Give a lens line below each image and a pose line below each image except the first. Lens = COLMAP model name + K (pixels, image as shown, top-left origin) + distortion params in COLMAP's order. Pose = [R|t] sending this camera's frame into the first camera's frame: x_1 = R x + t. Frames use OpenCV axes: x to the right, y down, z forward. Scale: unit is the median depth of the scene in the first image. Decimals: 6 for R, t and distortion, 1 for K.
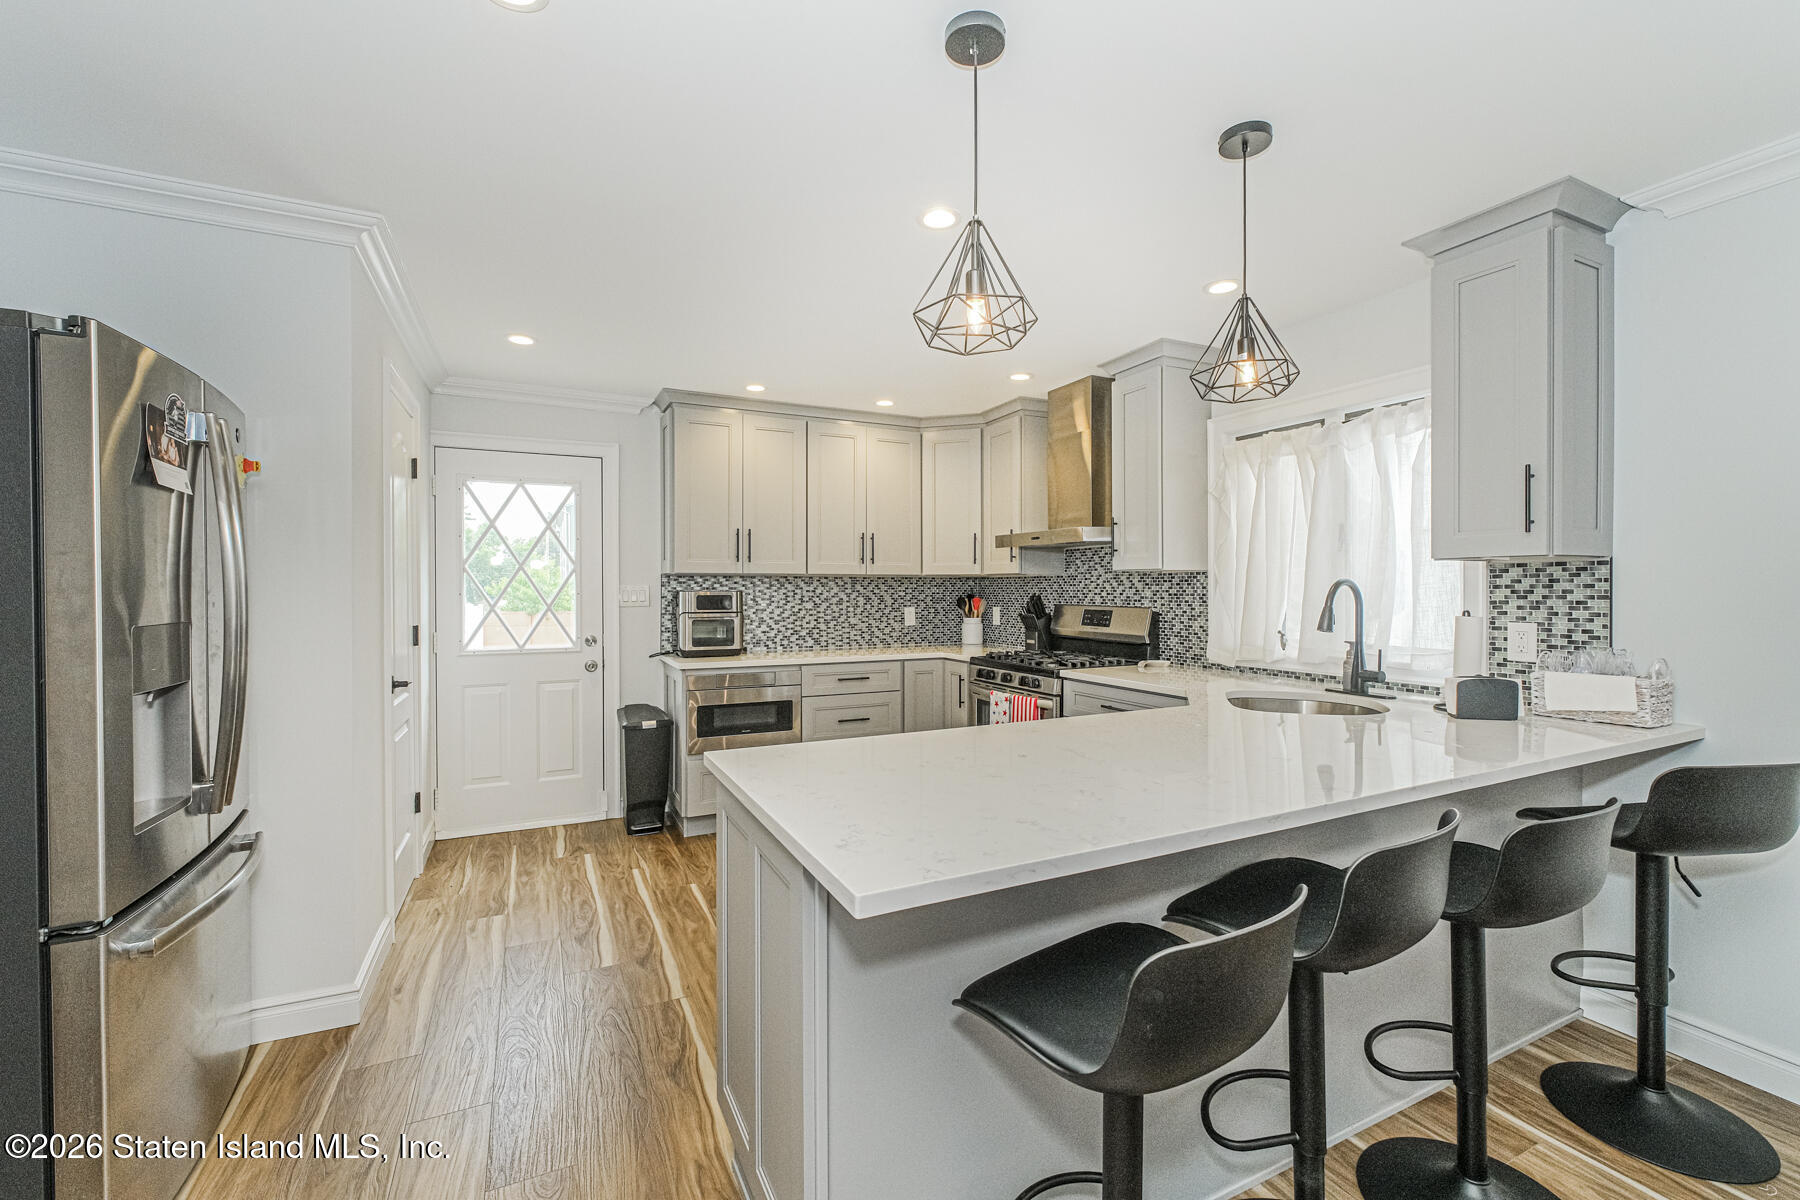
lens RADIAL K [[751.4, 0, 903.9], [0, 751.4, 594.1], [0, 0, 1]] dist [-0.000817, -0.000482]
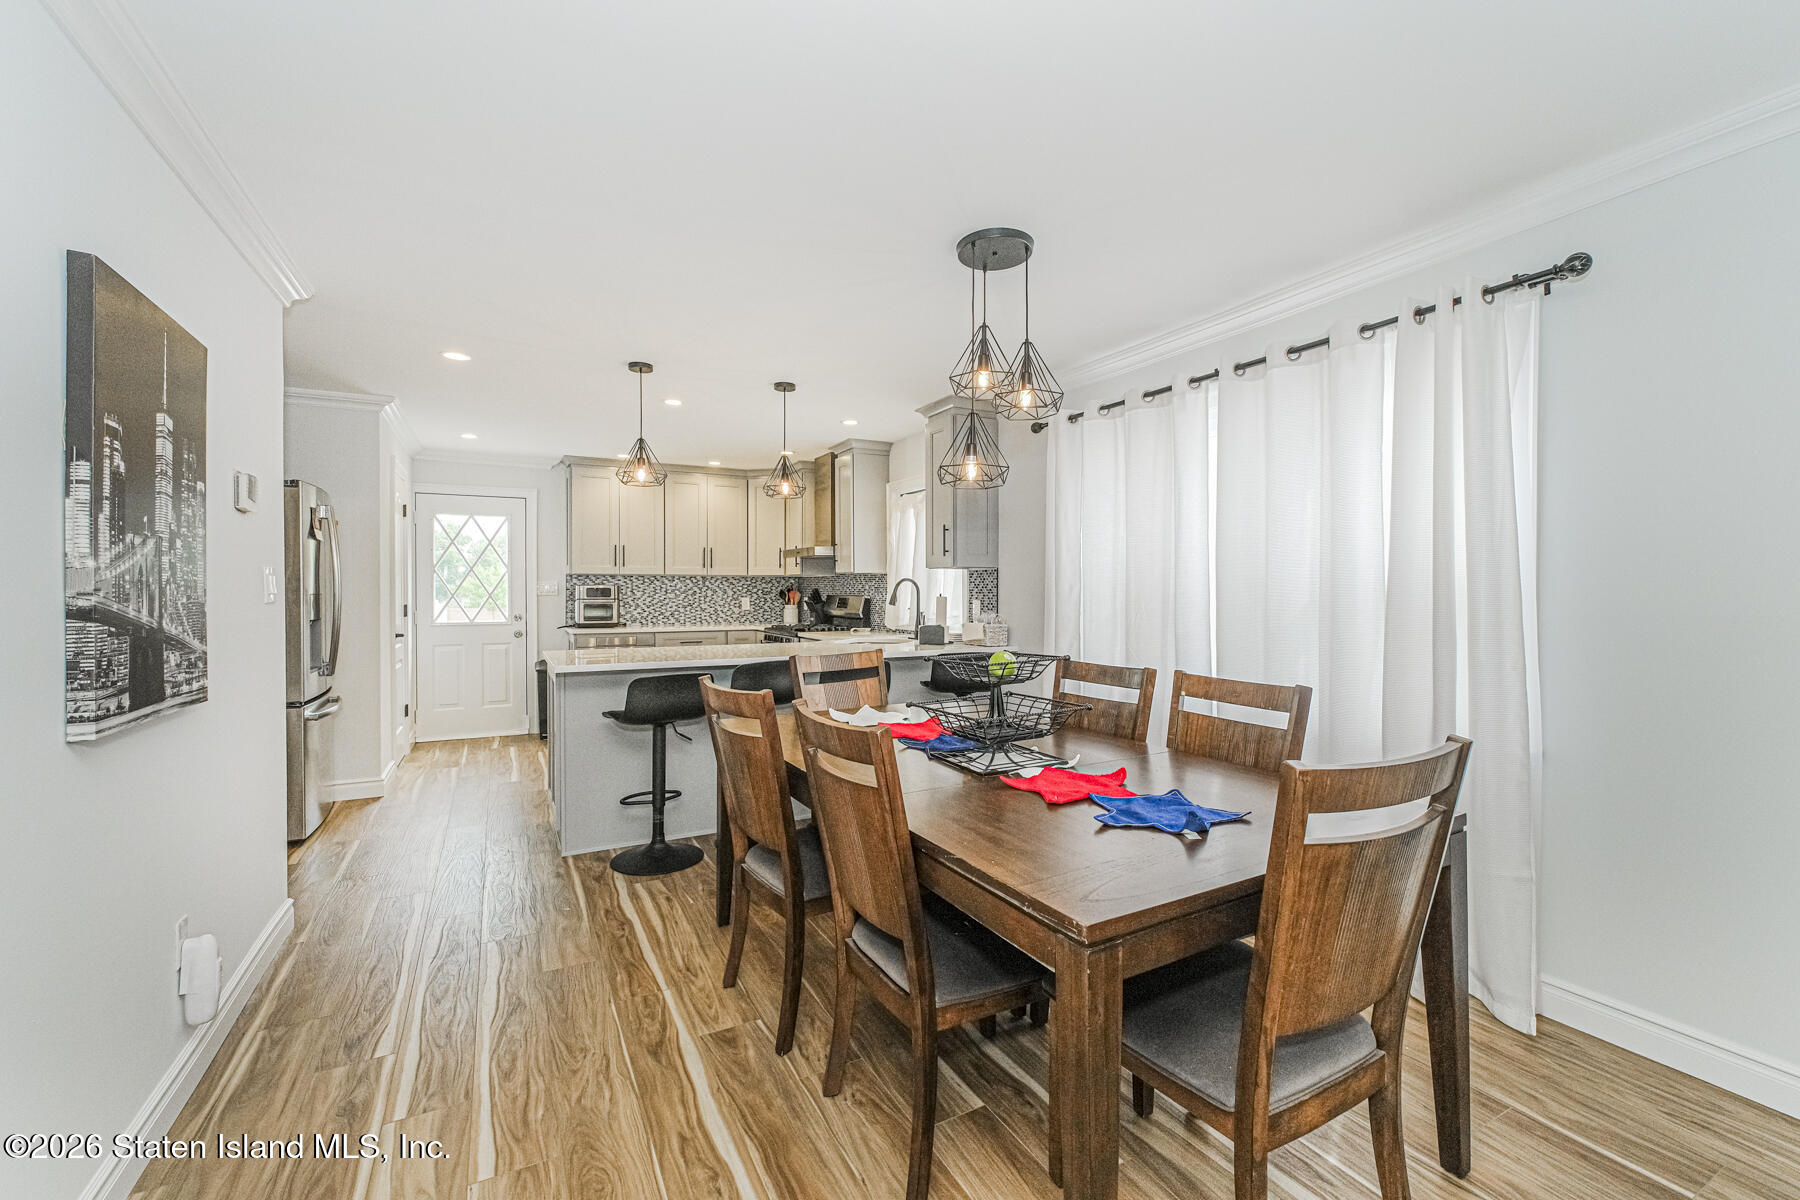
lens RADIAL K [[751.4, 0, 903.9], [0, 751.4, 594.1], [0, 0, 1]] dist [-0.000817, -0.000482]
pose [[0.999397, 0.001164, 0.034710, 0.330148], [-0.001184, 0.999999, 0.000543, 0.012563], [-0.034709, -0.000584, 0.999397, -0.584396]]
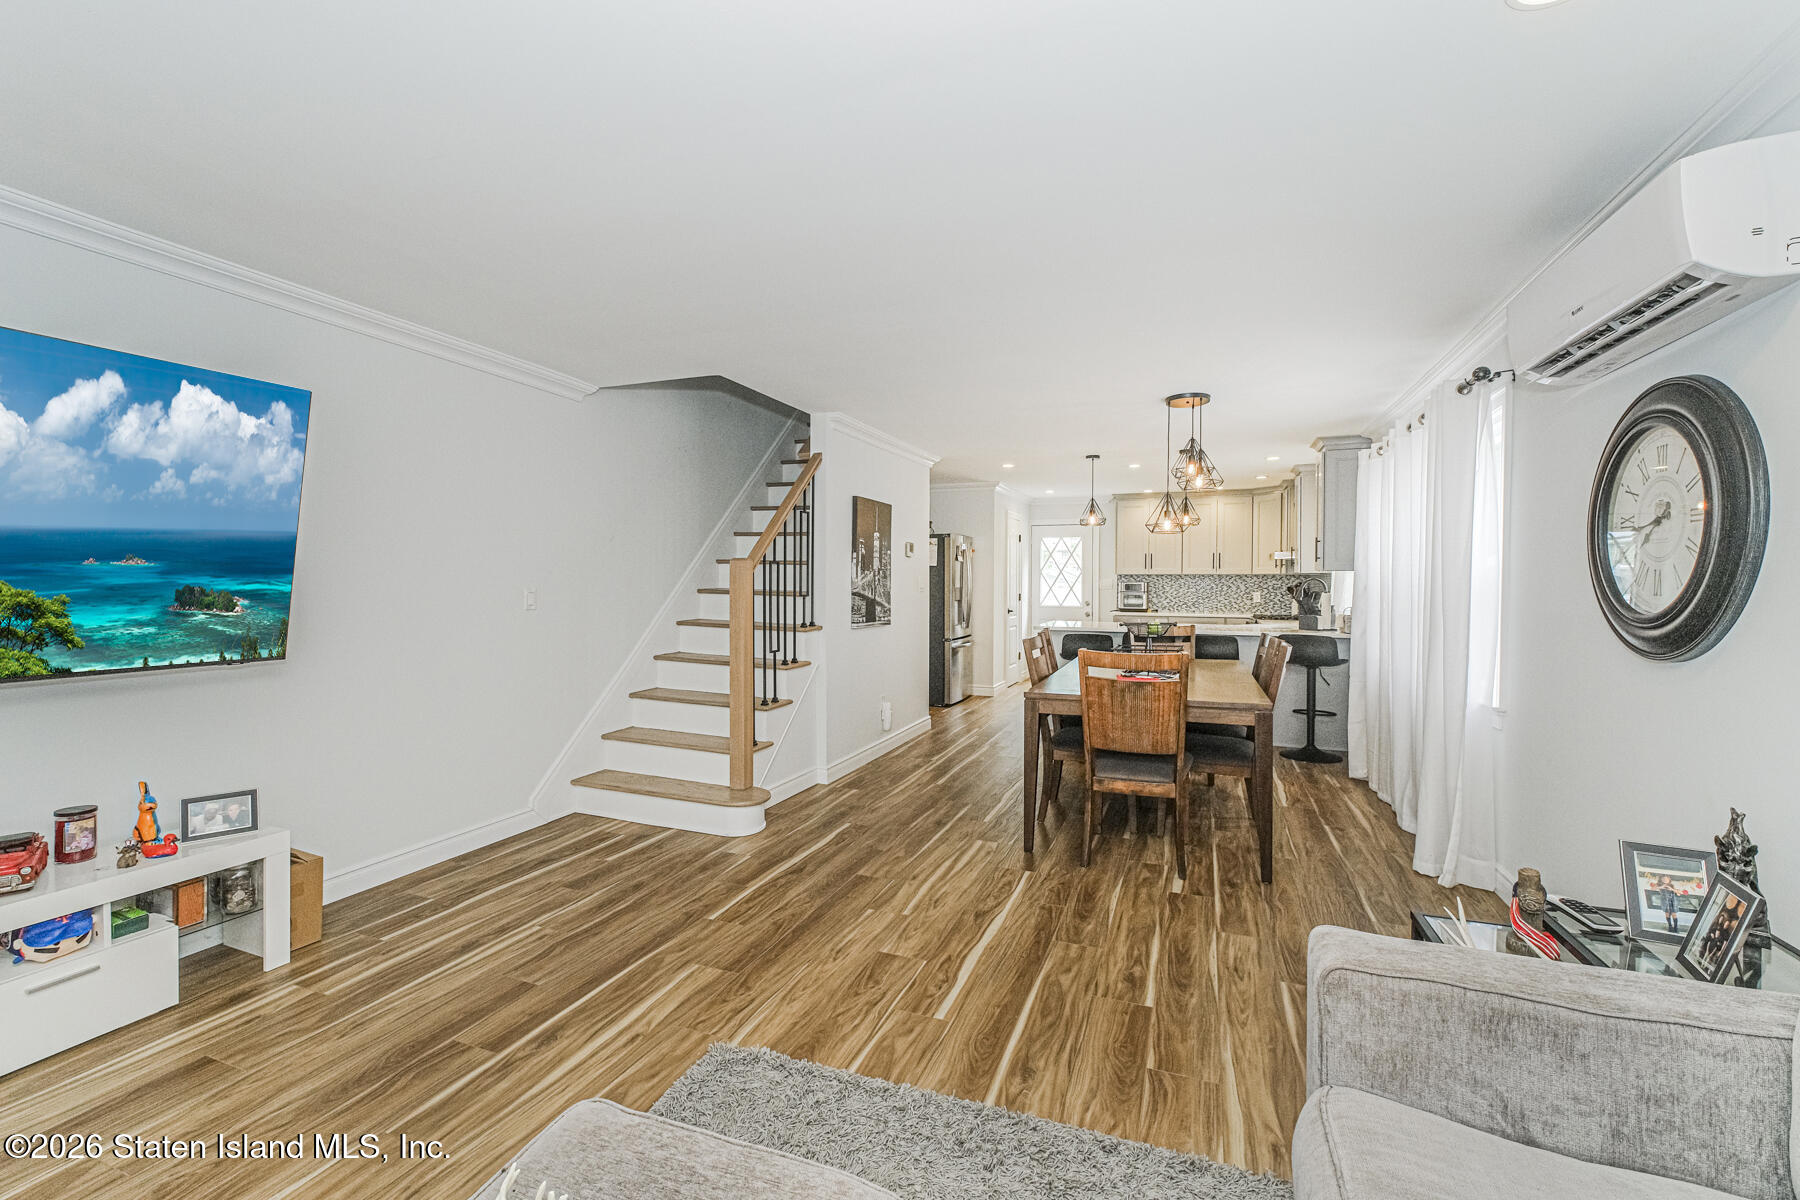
lens RADIAL K [[751.4, 0, 903.9], [0, 751.4, 594.1], [0, 0, 1]] dist [-0.000817, -0.000482]
pose [[0.670708, 0.015463, -0.741561, 0.959294], [-0.007199, 0.999871, 0.014339, 0.003672], [0.741687, -0.004279, 0.670733, -1.015045]]
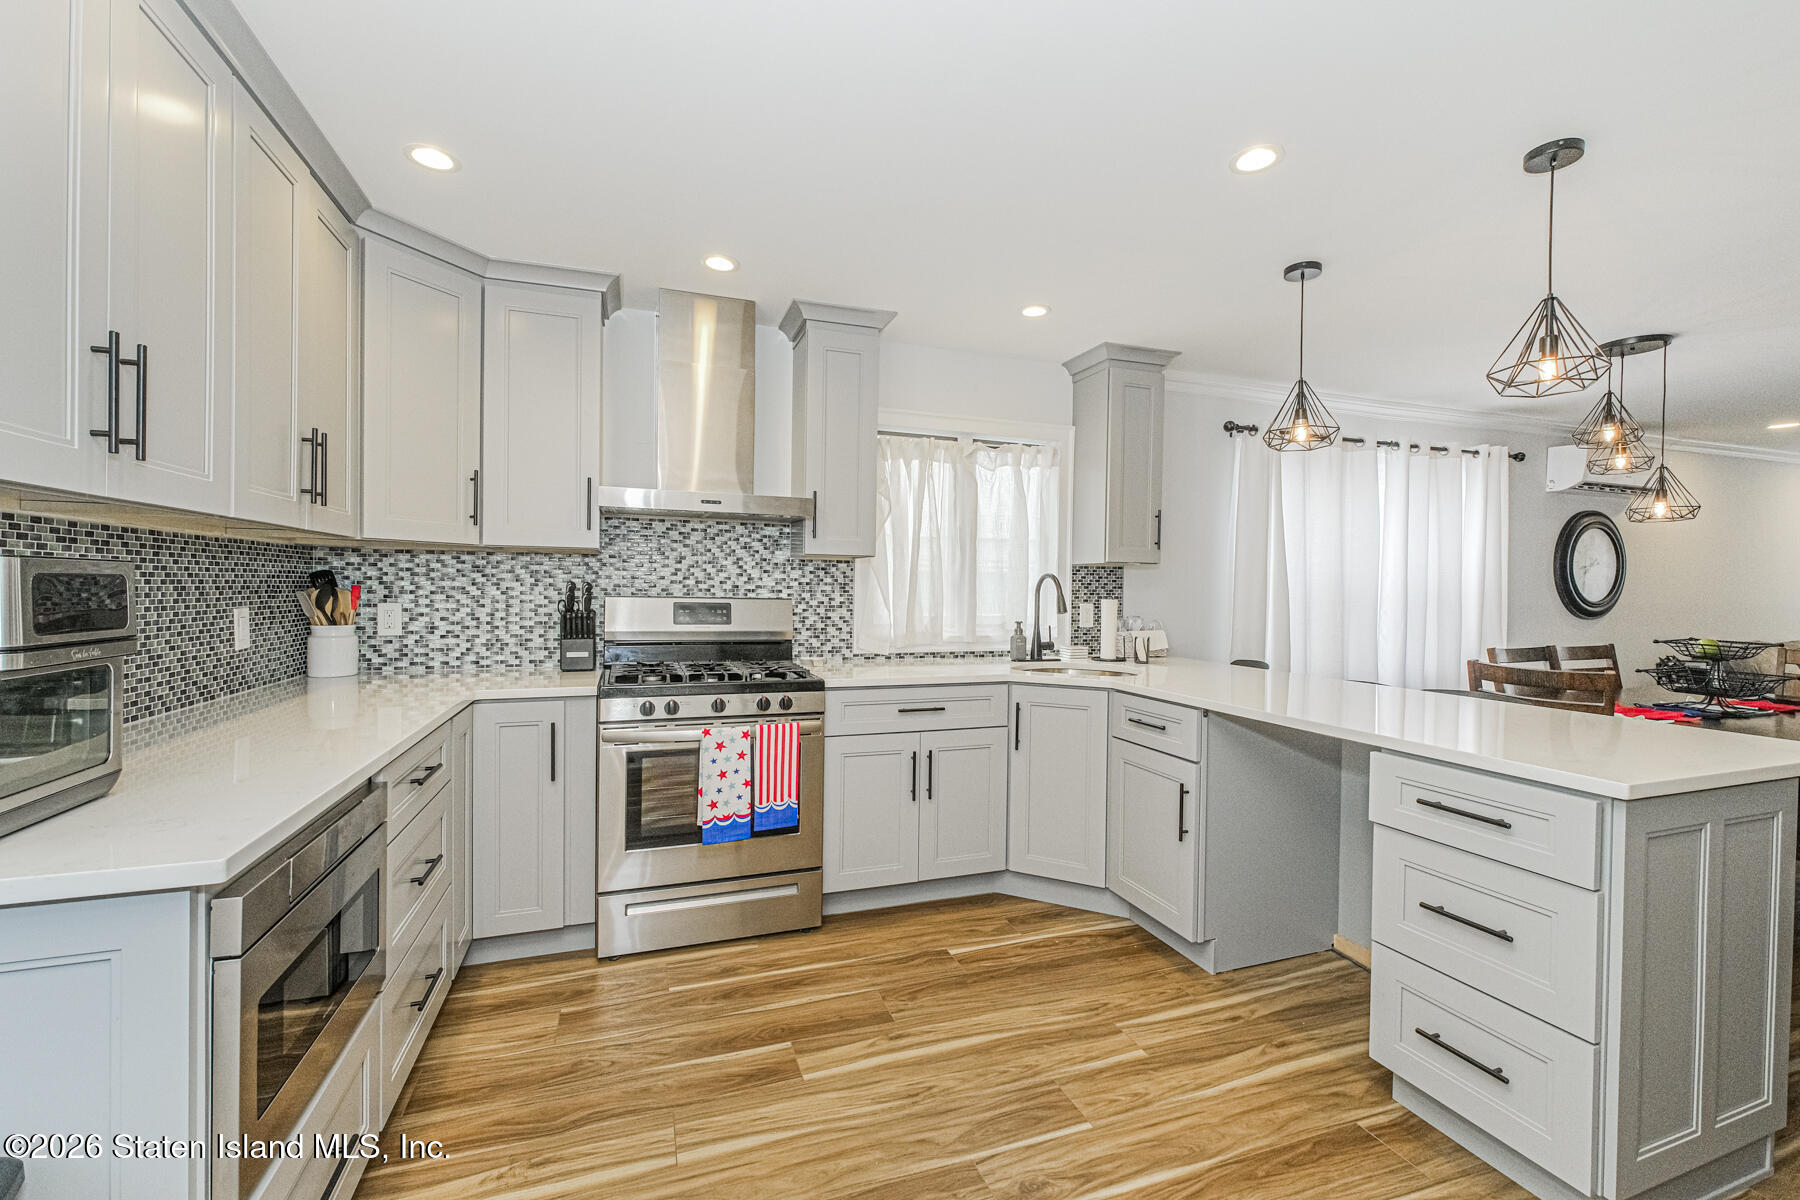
lens RADIAL K [[751.4, 0, 903.9], [0, 751.4, 594.1], [0, 0, 1]] dist [-0.000817, -0.000482]
pose [[0.115499, -0.007680, 0.993278, -0.481021], [-0.006964, 0.999939, 0.008541, 0.004189], [-0.993283, -0.007904, 0.115438, 0.708504]]
